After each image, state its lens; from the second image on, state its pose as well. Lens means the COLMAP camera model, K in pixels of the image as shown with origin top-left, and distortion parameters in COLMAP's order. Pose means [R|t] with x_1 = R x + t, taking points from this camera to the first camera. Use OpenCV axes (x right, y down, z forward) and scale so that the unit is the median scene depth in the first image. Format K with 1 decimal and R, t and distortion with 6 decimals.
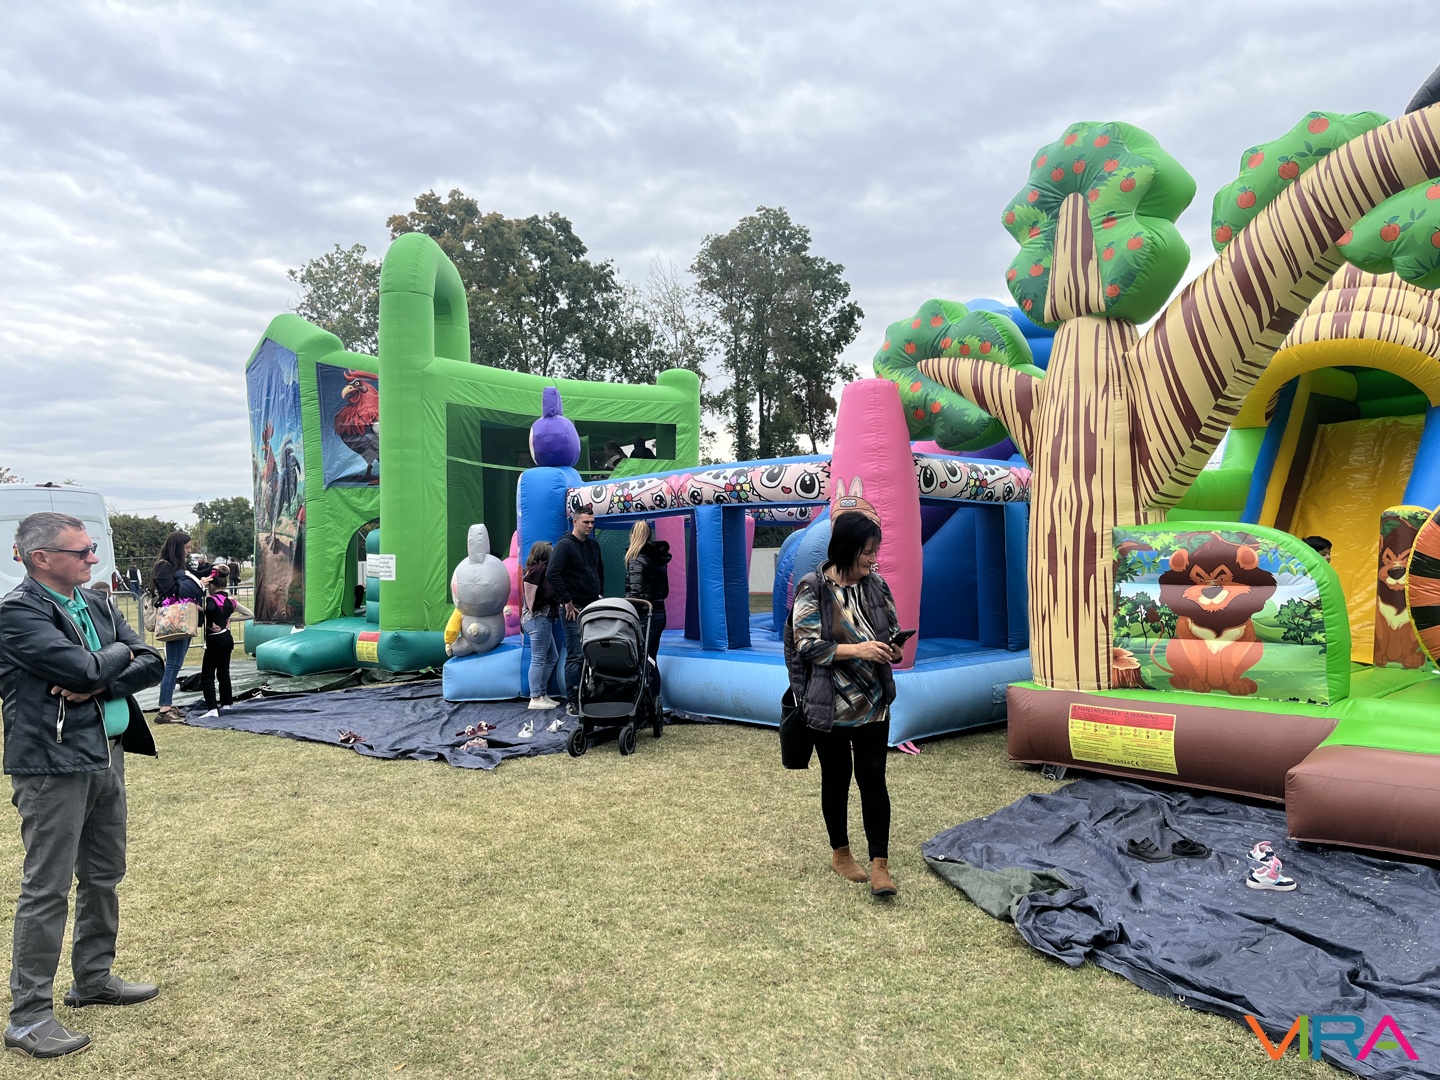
lens RADIAL K [[1093.6, 0, 718.5], [0, 1093.6, 546.3], [0, 0, 1]] dist [0.092156, -0.128078]
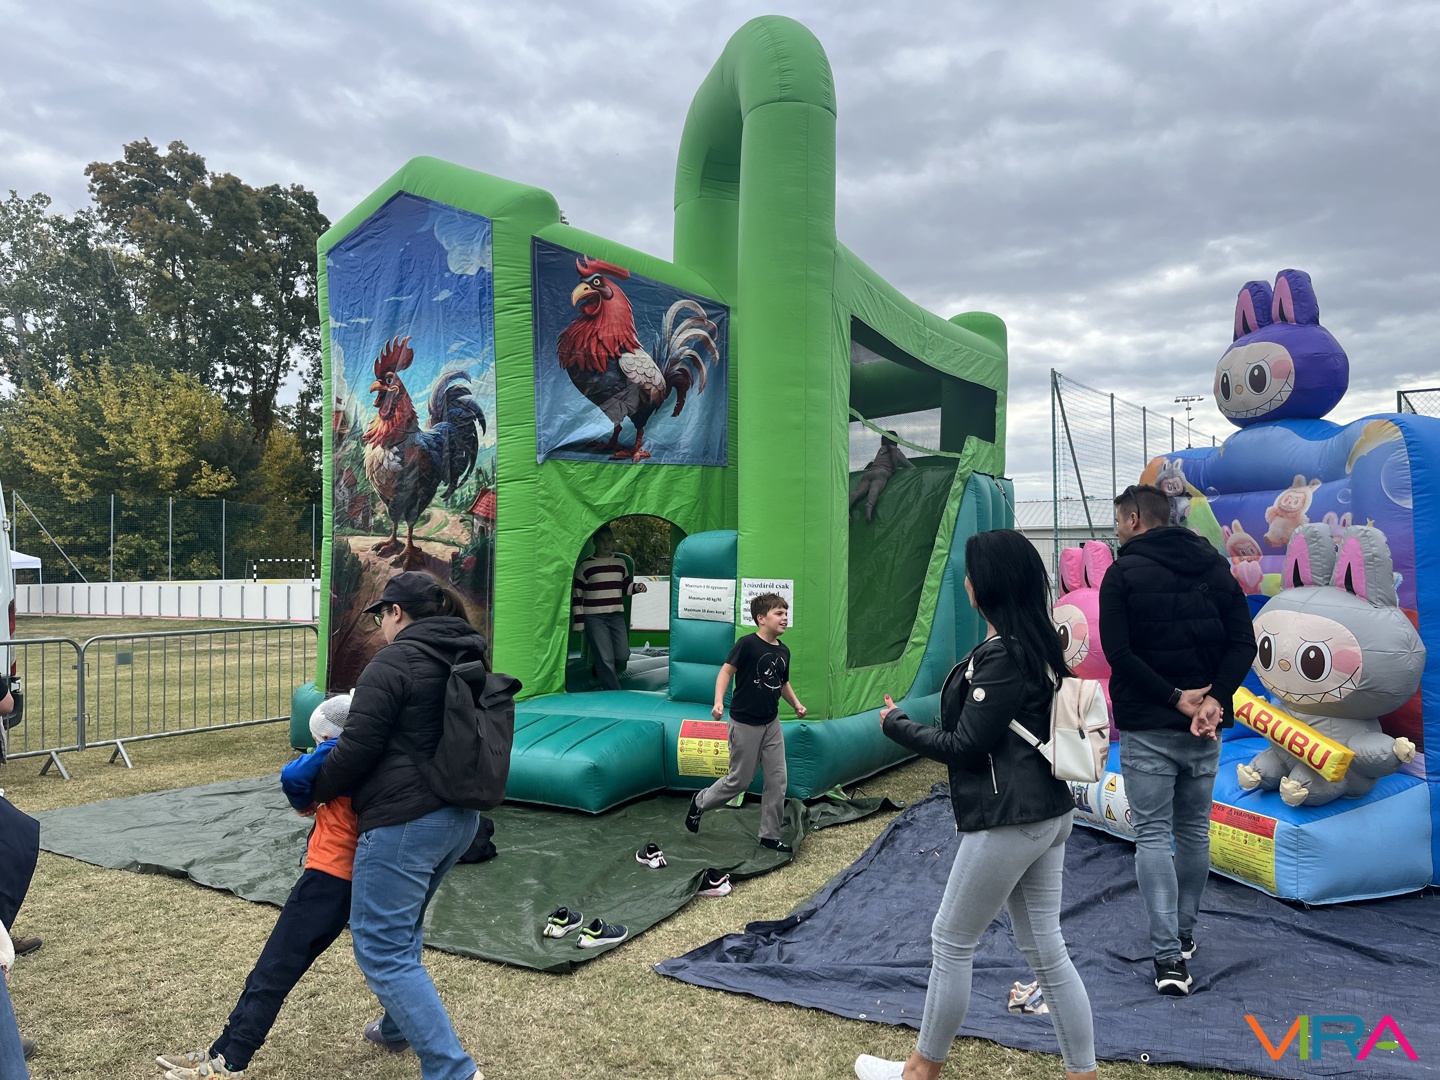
lens RADIAL K [[1078.0, 0, 716.4], [0, 1078.0, 551.6], [0, 0, 1]] dist [0.080956, -0.103134]
pose [[0.953947, 0.025476, 0.298892, -0.940659], [-0.018684, 0.999499, -0.025562, 0.014495], [-0.299393, 0.018801, 0.953944, 0.963626]]
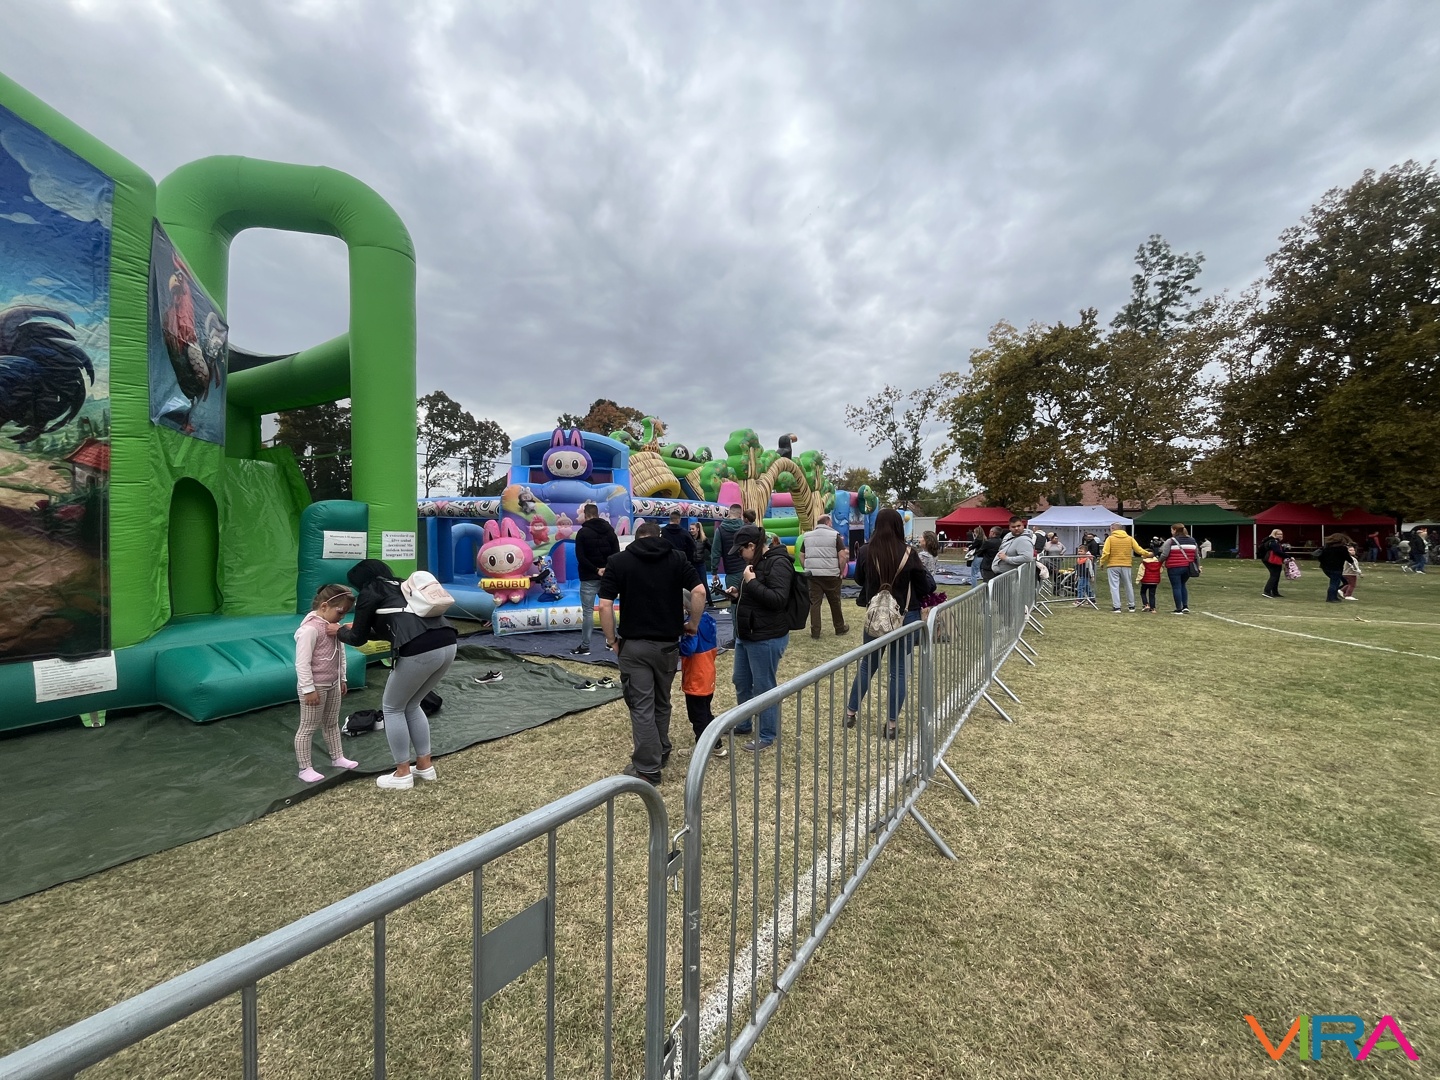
lens RADIAL K [[588.8, 0, 720.0], [0, 588.8, 540.0], [0, 0, 1]] dist [0.016831, -0.001023]
pose [[-0.271737, 0.014047, 0.962269, -1.665810], [0.000628, 0.999896, -0.014418, 0.041442], [-0.962371, -0.003313, -0.271717, 1.695301]]
